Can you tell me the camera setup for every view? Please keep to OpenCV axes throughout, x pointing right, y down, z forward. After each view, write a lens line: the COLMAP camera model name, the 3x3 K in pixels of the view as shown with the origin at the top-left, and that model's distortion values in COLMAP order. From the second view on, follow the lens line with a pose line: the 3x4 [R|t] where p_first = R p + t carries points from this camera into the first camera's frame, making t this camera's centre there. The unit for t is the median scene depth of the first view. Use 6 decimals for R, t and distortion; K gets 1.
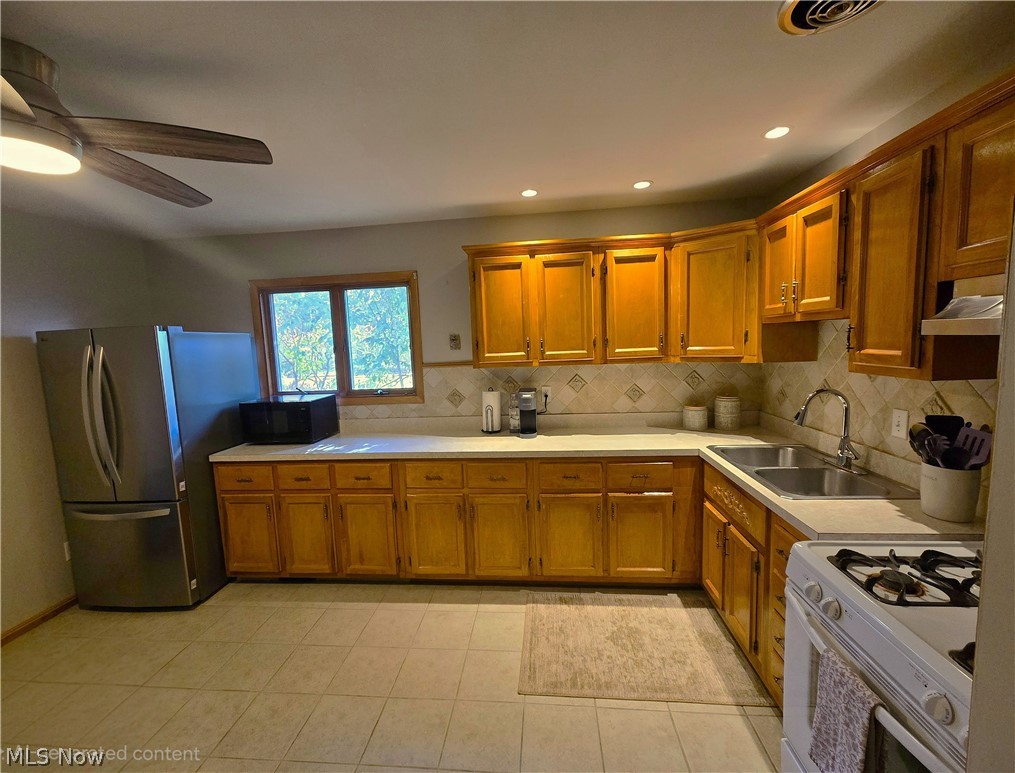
lens RADIAL K [[423.3, 0, 507.5], [0, 423.3, 386.5], [0, 0, 1]] dist [0.002810, 0.000073]
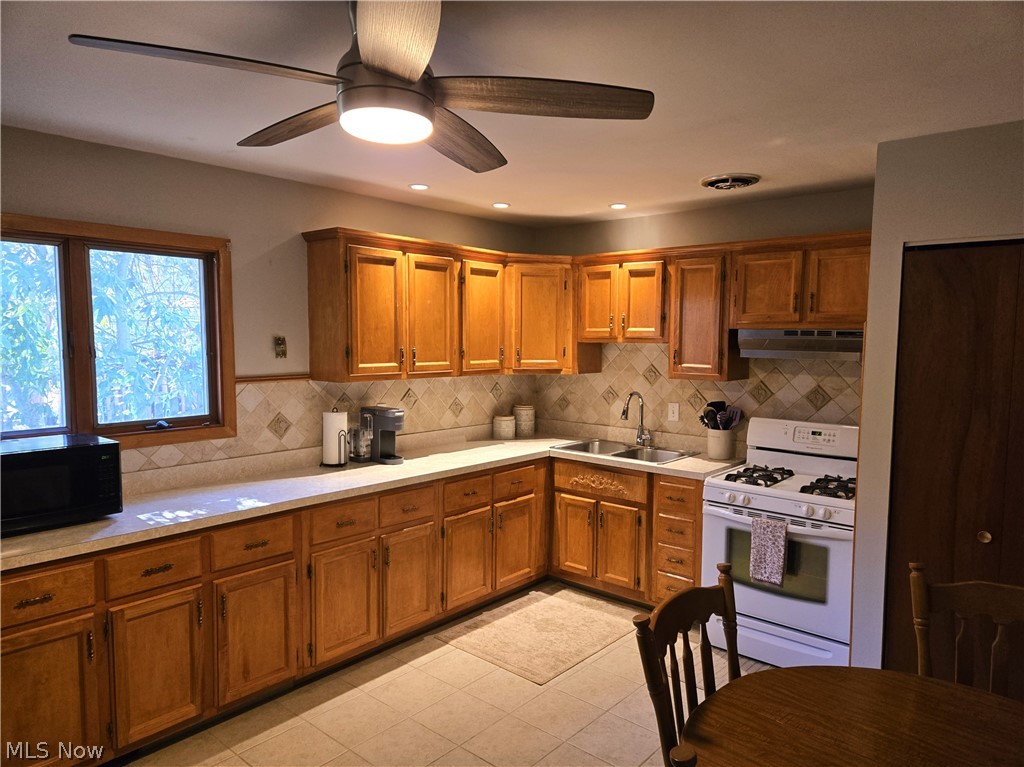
lens RADIAL K [[683.0, 0, 512.0], [0, 683.0, 388.2], [0, 0, 1]] dist [0.055646, -0.000581]
pose [[0.581139, -0.017685, 0.813612, -0.988856], [0.056512, 0.998227, -0.018666, 0.009834], [-0.811840, 0.056826, 0.581108, 0.012011]]
